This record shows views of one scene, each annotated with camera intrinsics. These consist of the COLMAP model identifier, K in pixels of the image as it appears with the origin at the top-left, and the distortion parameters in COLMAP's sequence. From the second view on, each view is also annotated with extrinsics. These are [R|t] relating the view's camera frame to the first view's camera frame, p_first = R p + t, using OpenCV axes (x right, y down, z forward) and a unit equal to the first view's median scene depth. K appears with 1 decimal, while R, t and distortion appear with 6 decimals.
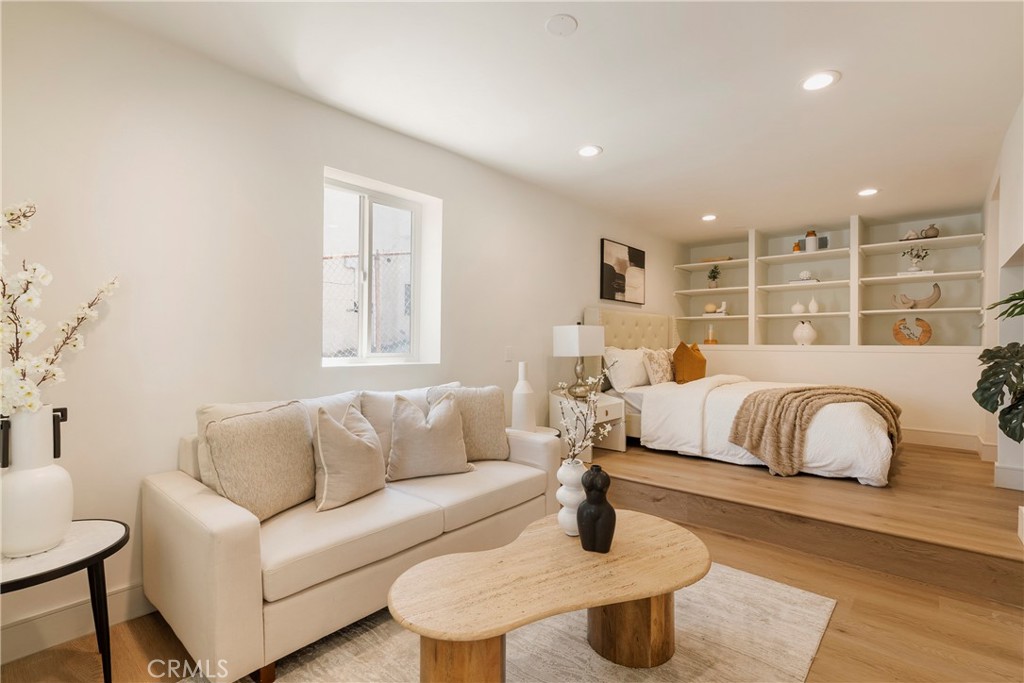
lens RADIAL K [[466.3, 0, 512.4], [0, 466.3, 342.7], [0, 0, 1]] dist [-0.016992, -0.000075]
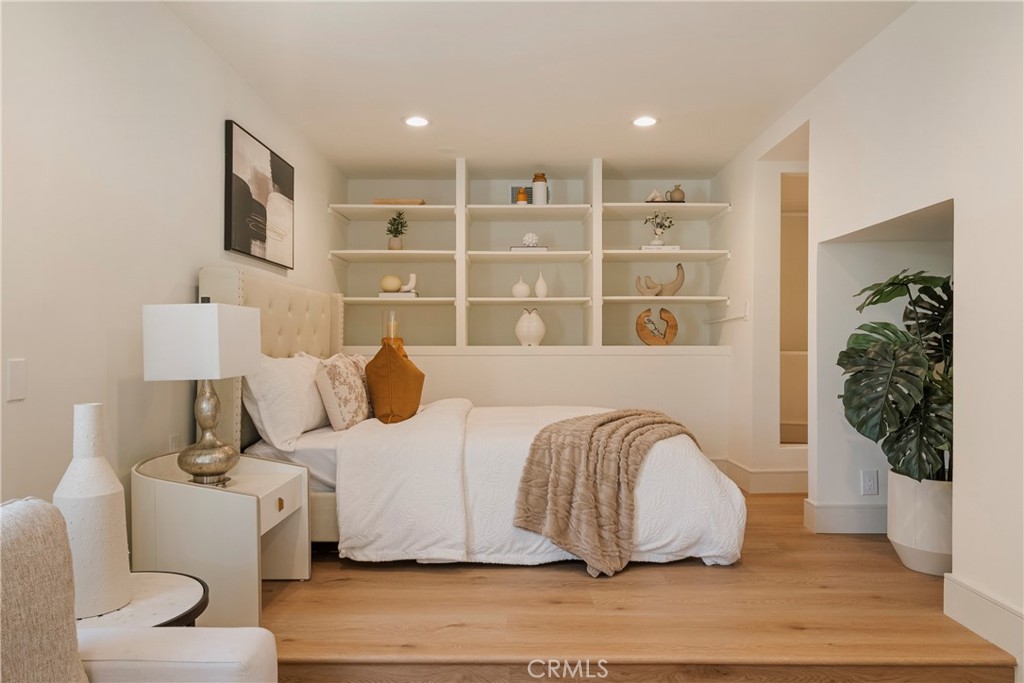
lens RADIAL K [[714.7, 0, 512.0], [0, 714.7, 341.5], [0, 0, 1]] dist [0.006086, 0.000170]
pose [[0.759507, -0.004304, 0.650485, -0.060614], [0.003761, 0.999990, 0.002224, -0.003795], [-0.650488, 0.000757, 0.759516, 0.288252]]
